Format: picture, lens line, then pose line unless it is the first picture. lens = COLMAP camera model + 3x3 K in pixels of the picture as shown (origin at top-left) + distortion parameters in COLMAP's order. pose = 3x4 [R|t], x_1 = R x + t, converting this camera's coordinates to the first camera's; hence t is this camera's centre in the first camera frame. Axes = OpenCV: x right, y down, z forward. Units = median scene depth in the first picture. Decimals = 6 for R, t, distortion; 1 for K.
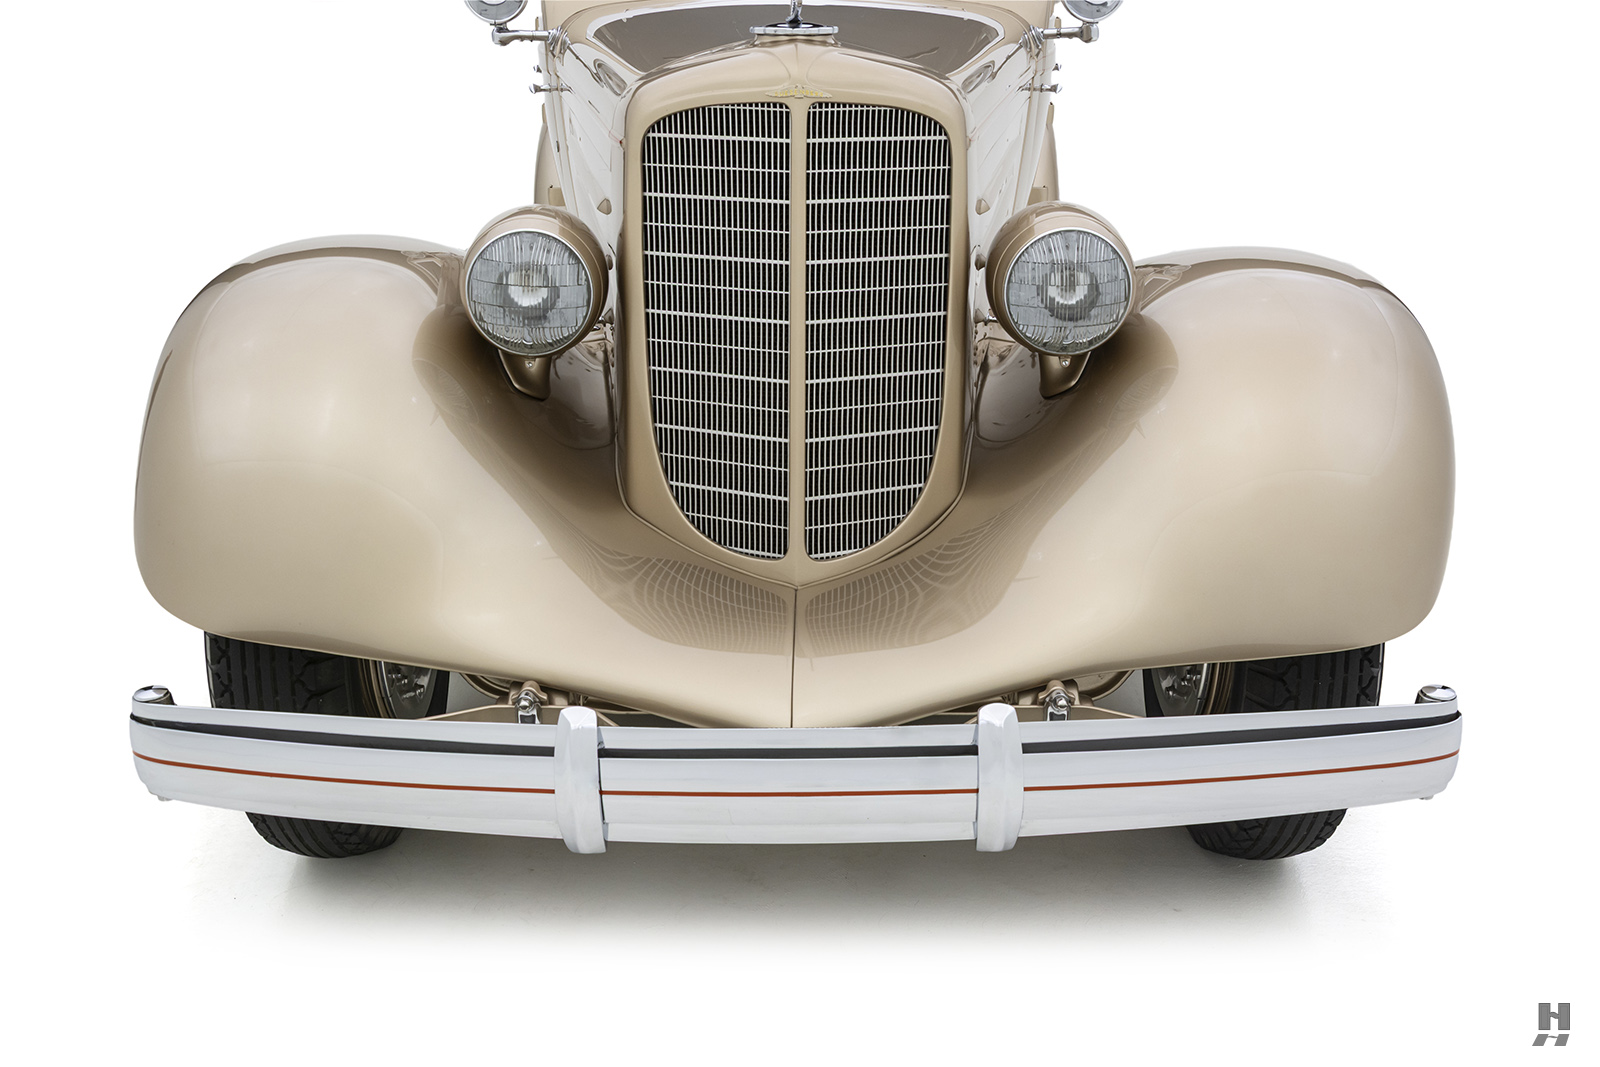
lens RADIAL K [[1582.0, 0, 809.1], [0, 1582.0, 551.3], [0, 0, 1]] dist [-0.001934, 0.005978]
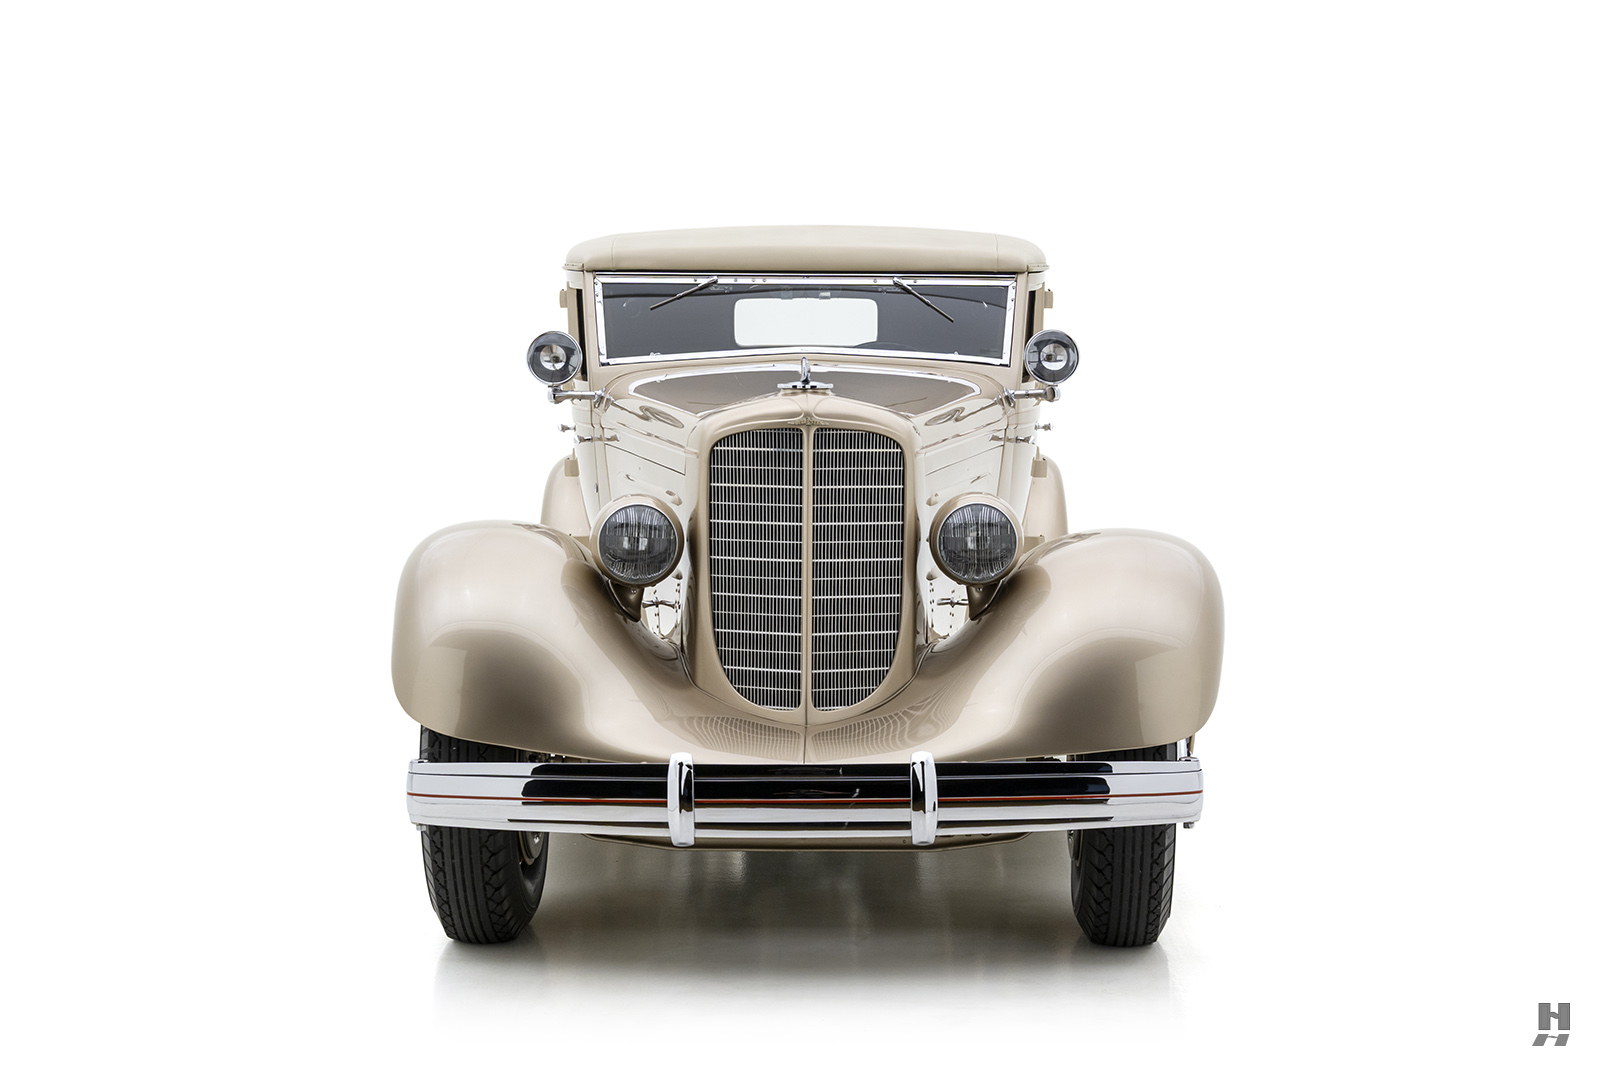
lens RADIAL K [[2757.0, 0, 800.0], [0, 2757.0, 533.5], [0, 0, 1]] dist [-0.006953, -0.000374]
pose [[0.999983, 0.000744, -0.005699, 0.001153], [-0.002257, 0.962751, -0.270379, 0.561902], [0.005285, 0.270387, 0.962737, -1.625952]]
